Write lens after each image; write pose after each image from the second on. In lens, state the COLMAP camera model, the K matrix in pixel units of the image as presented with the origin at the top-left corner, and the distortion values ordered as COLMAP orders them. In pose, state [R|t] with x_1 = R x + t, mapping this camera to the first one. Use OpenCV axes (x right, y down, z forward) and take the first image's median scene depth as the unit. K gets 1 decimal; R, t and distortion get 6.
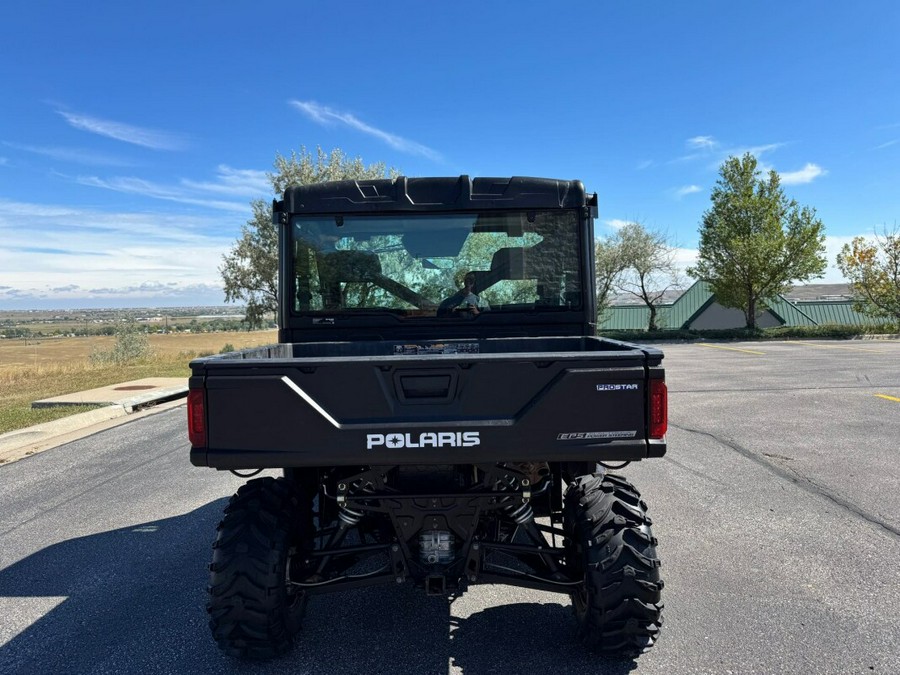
lens RADIAL K [[633.5, 0, 450.0], [0, 633.5, 337.5], [0, 0, 1]] dist [0.098315, -0.126598]
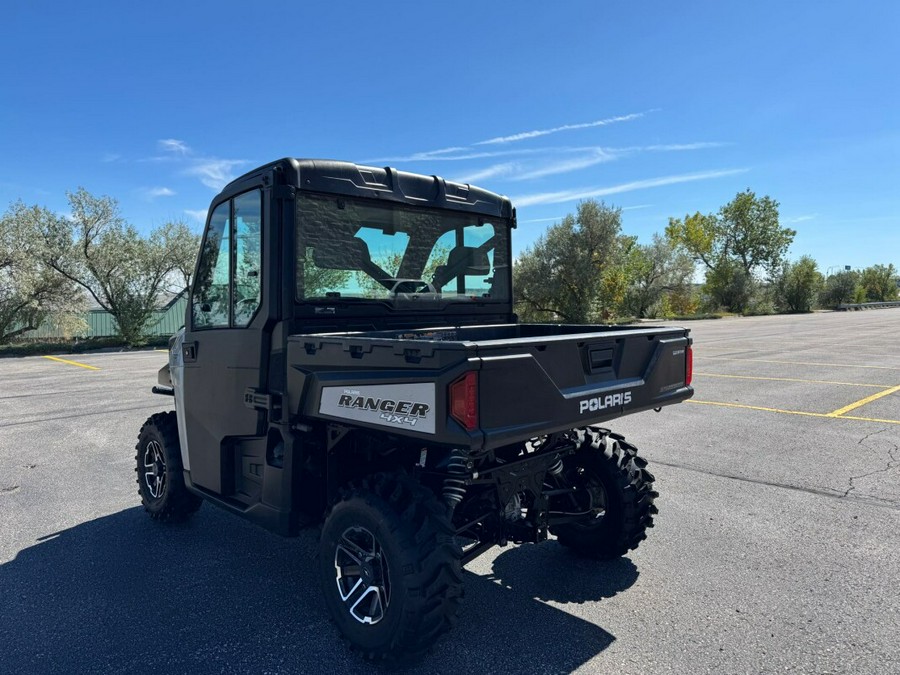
lens RADIAL K [[640.5, 0, 453.9], [0, 640.5, 337.0], [0, 0, 1]] dist [0.060899, -0.076987]
pose [[0.697252, -0.021327, 0.716508, -1.123740], [0.029196, 0.999573, 0.001341, 0.026100], [-0.716231, 0.019984, 0.697577, 0.341699]]
